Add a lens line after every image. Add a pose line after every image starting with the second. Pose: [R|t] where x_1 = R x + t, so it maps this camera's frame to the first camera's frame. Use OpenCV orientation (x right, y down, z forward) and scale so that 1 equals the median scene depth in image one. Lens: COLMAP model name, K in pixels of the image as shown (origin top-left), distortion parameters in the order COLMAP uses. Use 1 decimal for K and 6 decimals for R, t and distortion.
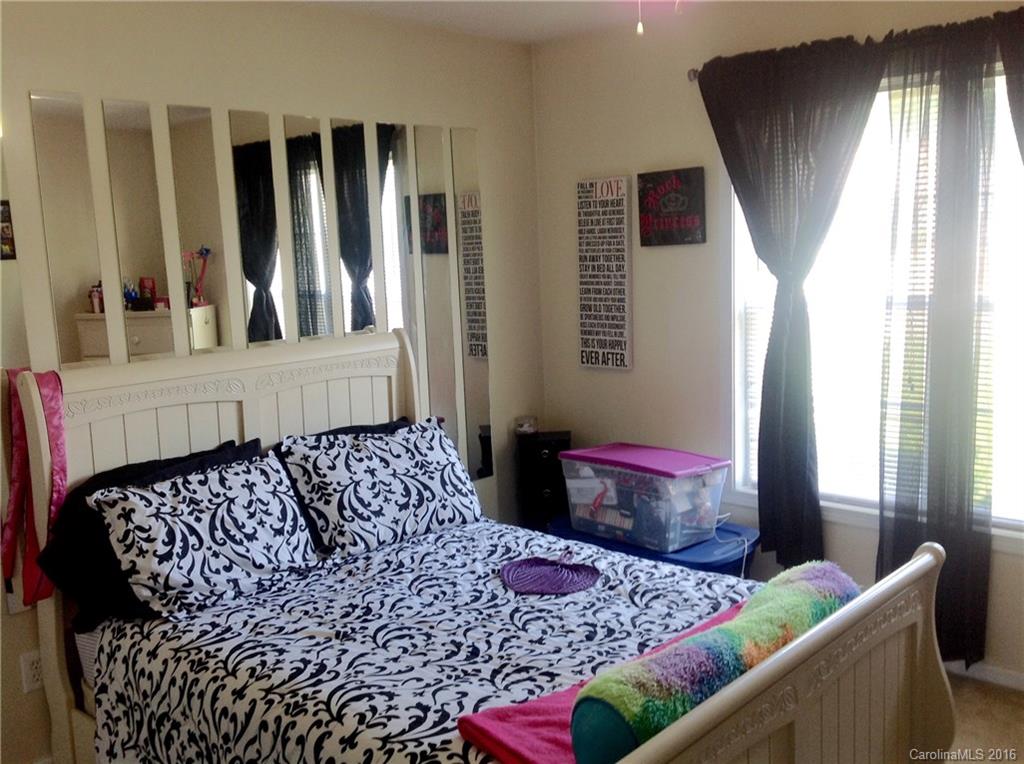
lens RADIAL K [[965.5, 0, 512.1], [0, 965.5, 384.1], [0, 0, 1]] dist [0.003255, 0.000000]
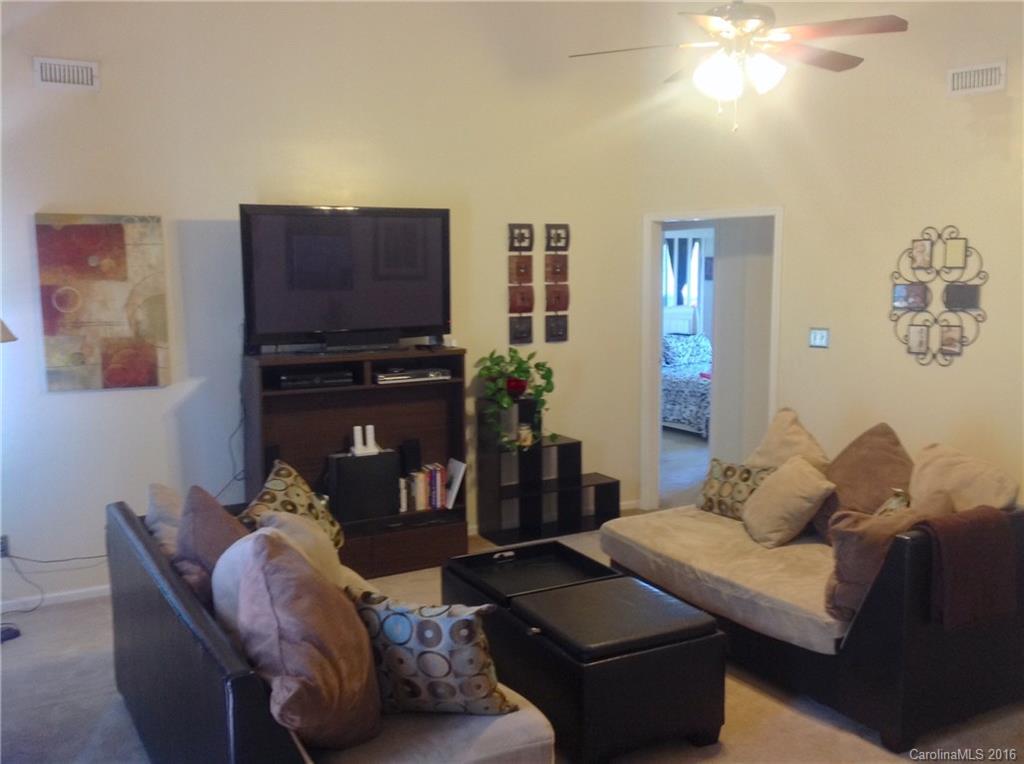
lens RADIAL K [[965.5, 0, 512.4], [0, 965.5, 377.4], [0, 0, 1]] dist [0.003255, 0.000000]
pose [[0.952061, 0.068221, -0.298205, 0.264294], [-0.072337, 0.997376, -0.002775, 0.225160], [0.297233, 0.024213, 0.954498, -2.090832]]
